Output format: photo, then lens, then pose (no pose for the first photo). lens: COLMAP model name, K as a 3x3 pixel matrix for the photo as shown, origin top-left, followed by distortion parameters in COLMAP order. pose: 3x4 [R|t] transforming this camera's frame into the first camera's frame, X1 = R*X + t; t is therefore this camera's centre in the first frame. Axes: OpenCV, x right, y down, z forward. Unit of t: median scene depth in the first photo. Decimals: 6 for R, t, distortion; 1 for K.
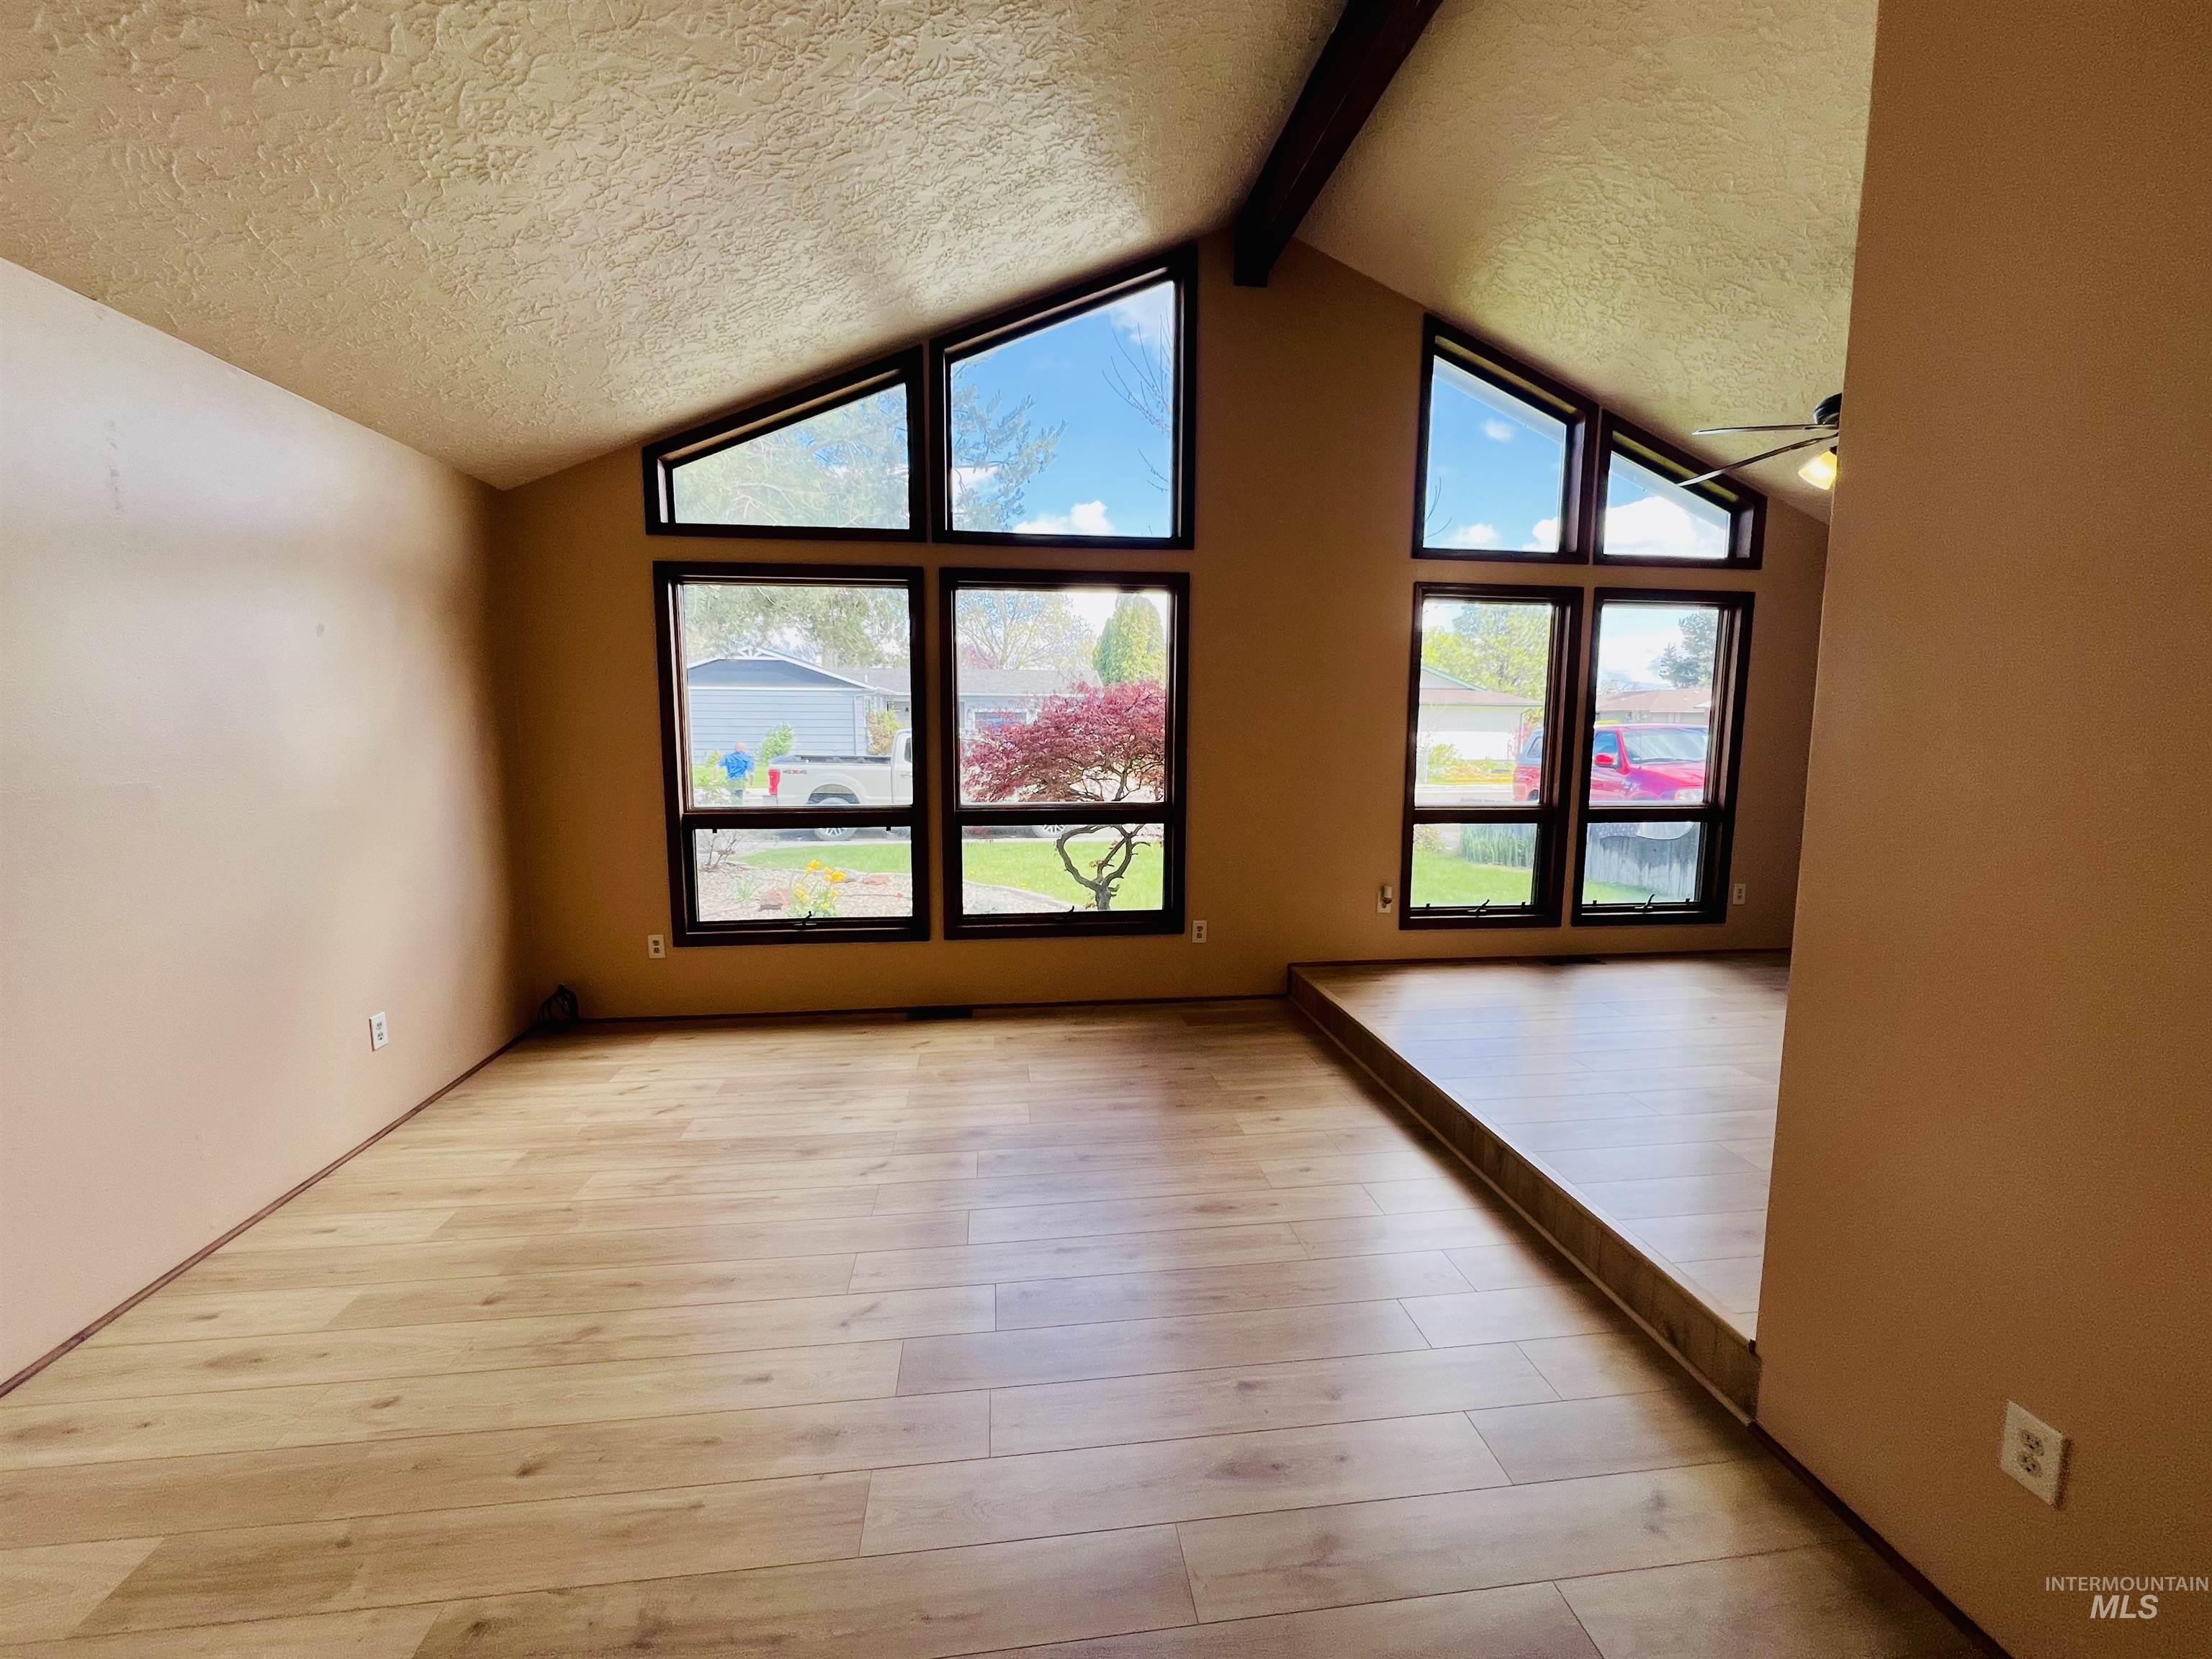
lens RADIAL K [[885.6, 0, 1103.6], [0, 885.6, 826.4], [0, 0, 1]] dist [-0.003561, -0.000064]
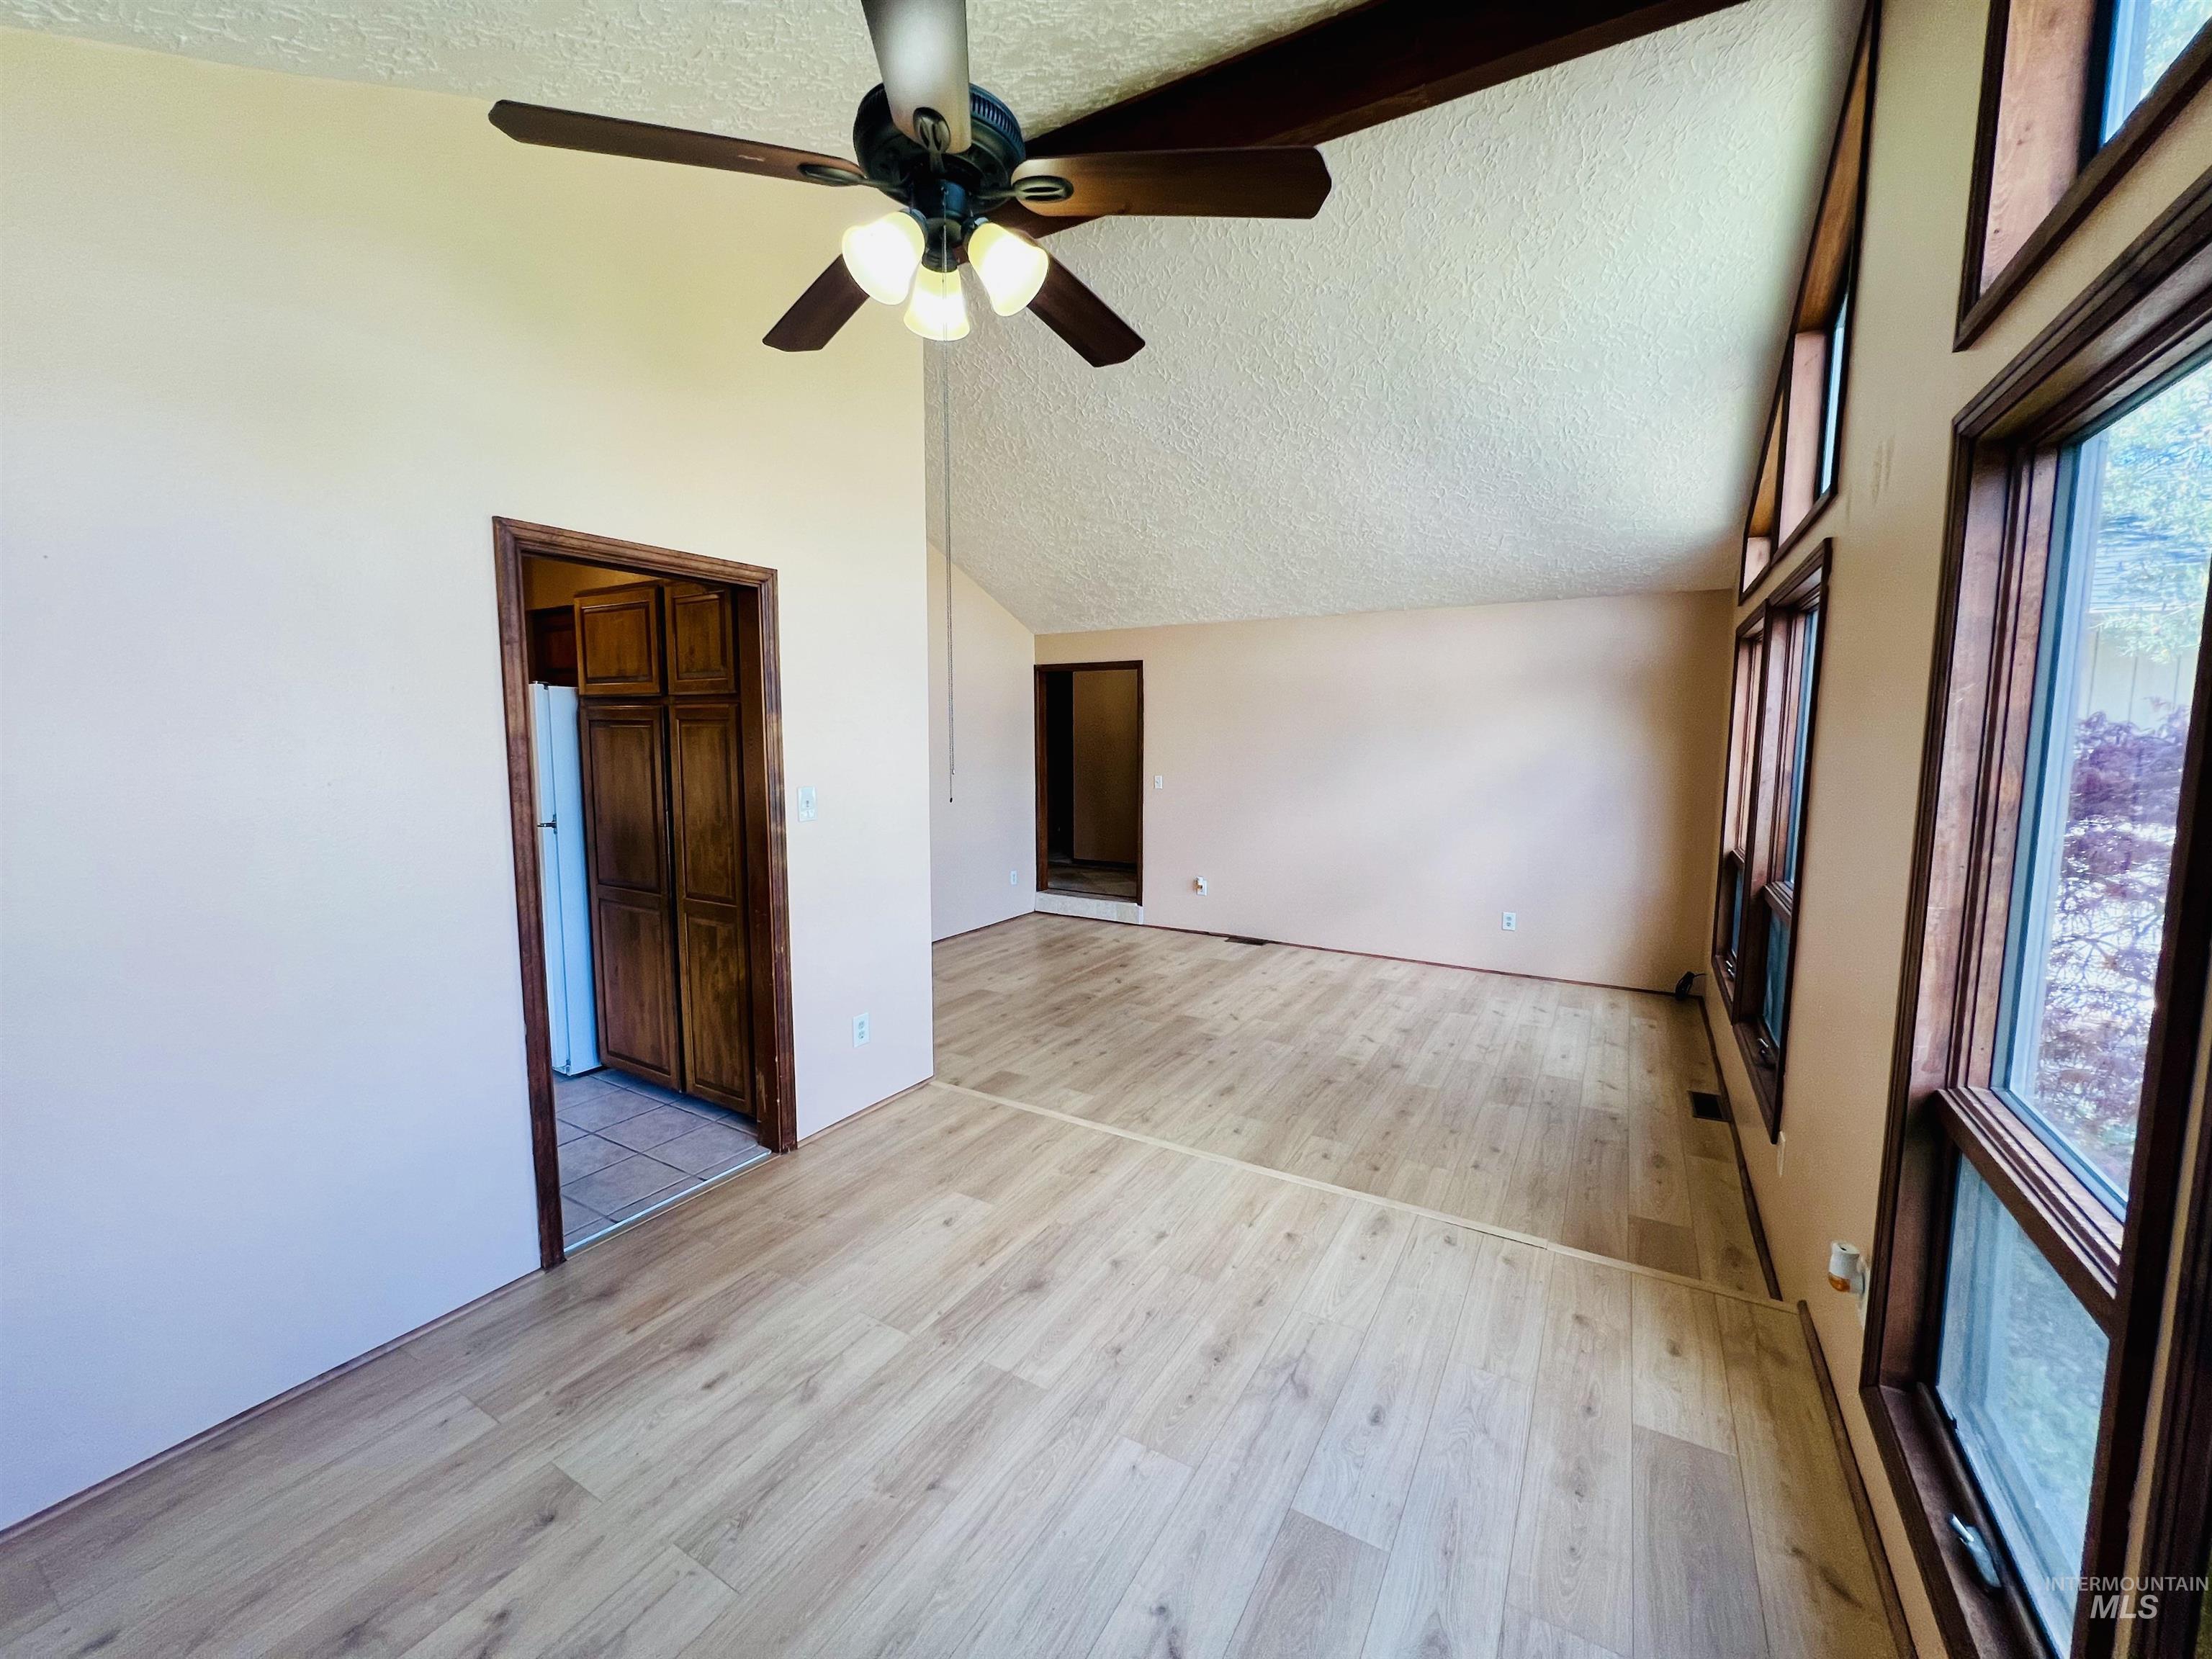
lens RADIAL K [[885.6, 0, 1103.6], [0, 885.6, 826.4], [0, 0, 1]] dist [-0.003561, -0.000064]
pose [[-0.612441, 0.076490, -0.786807, 0.852430], [-0.102821, 0.979145, 0.175223, -0.151985], [0.783801, 0.188214, -0.591803, 0.996770]]
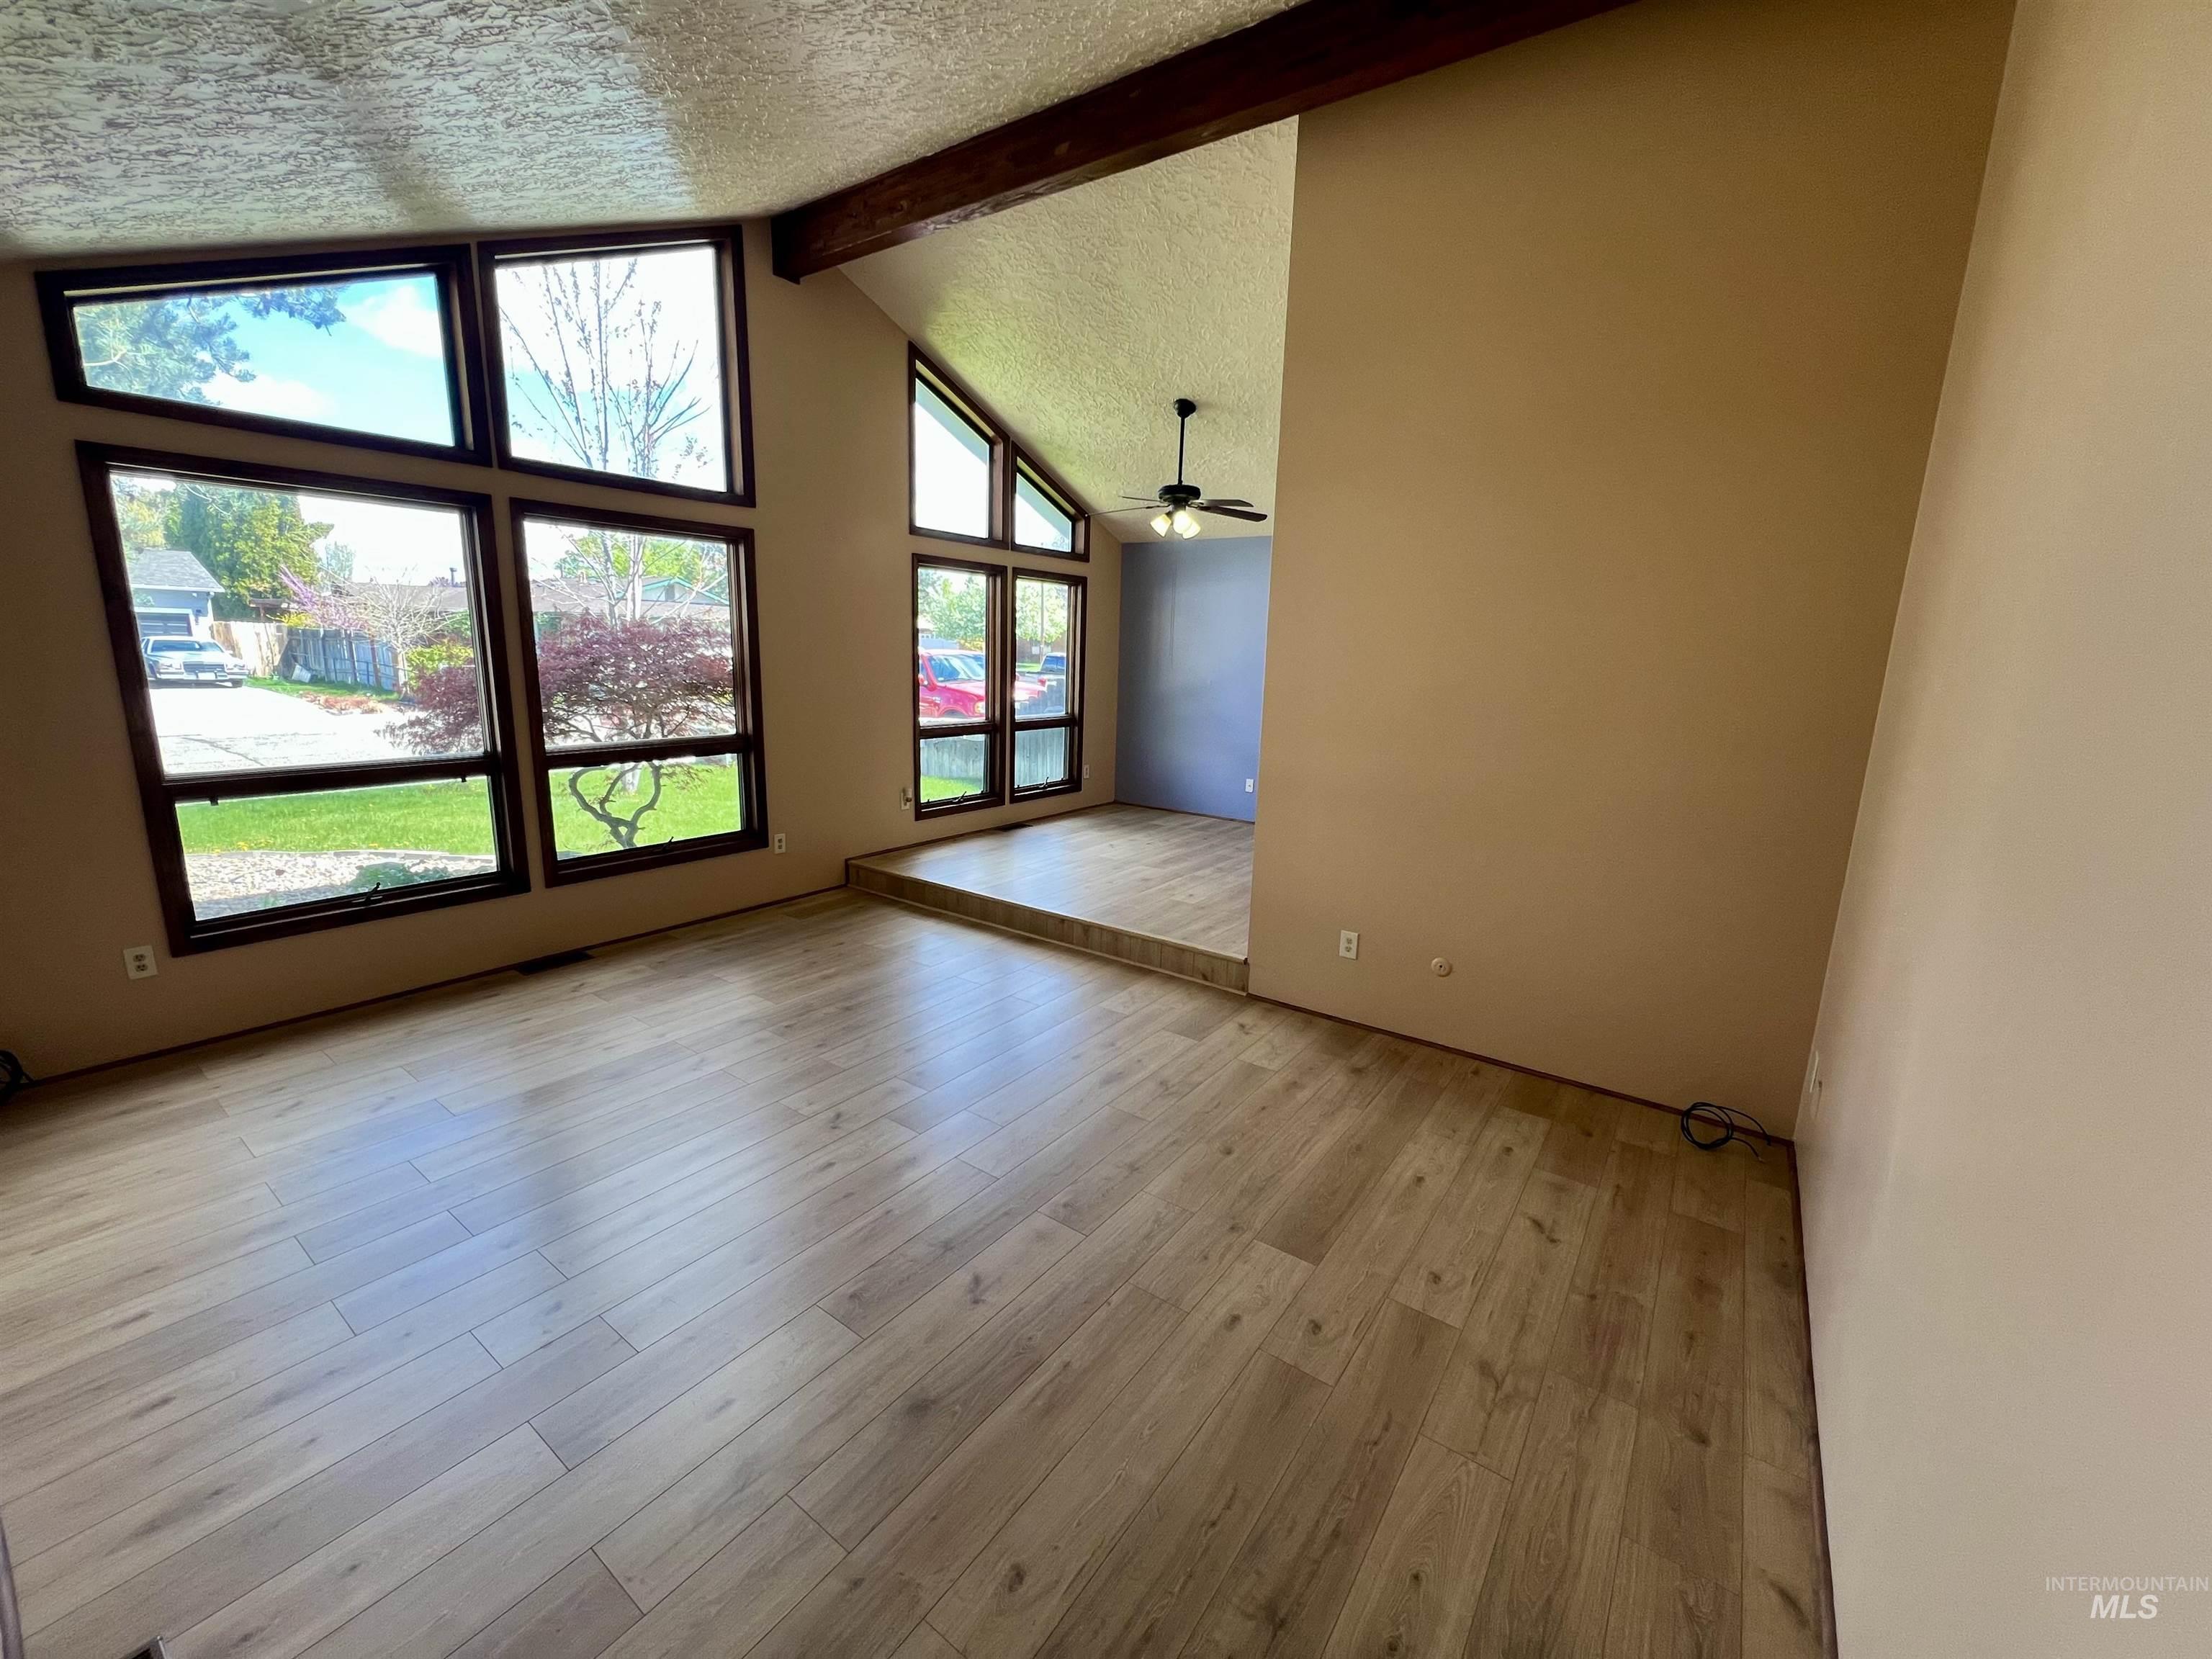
lens RADIAL K [[885.6, 0, 1103.6], [0, 885.6, 826.4], [0, 0, 1]] dist [-0.003561, -0.000064]
pose [[0.681075, -0.131701, 0.720272, -0.457970], [0.061301, 0.990494, 0.123145, -0.021690], [-0.729643, -0.039717, 0.682674, -0.111016]]
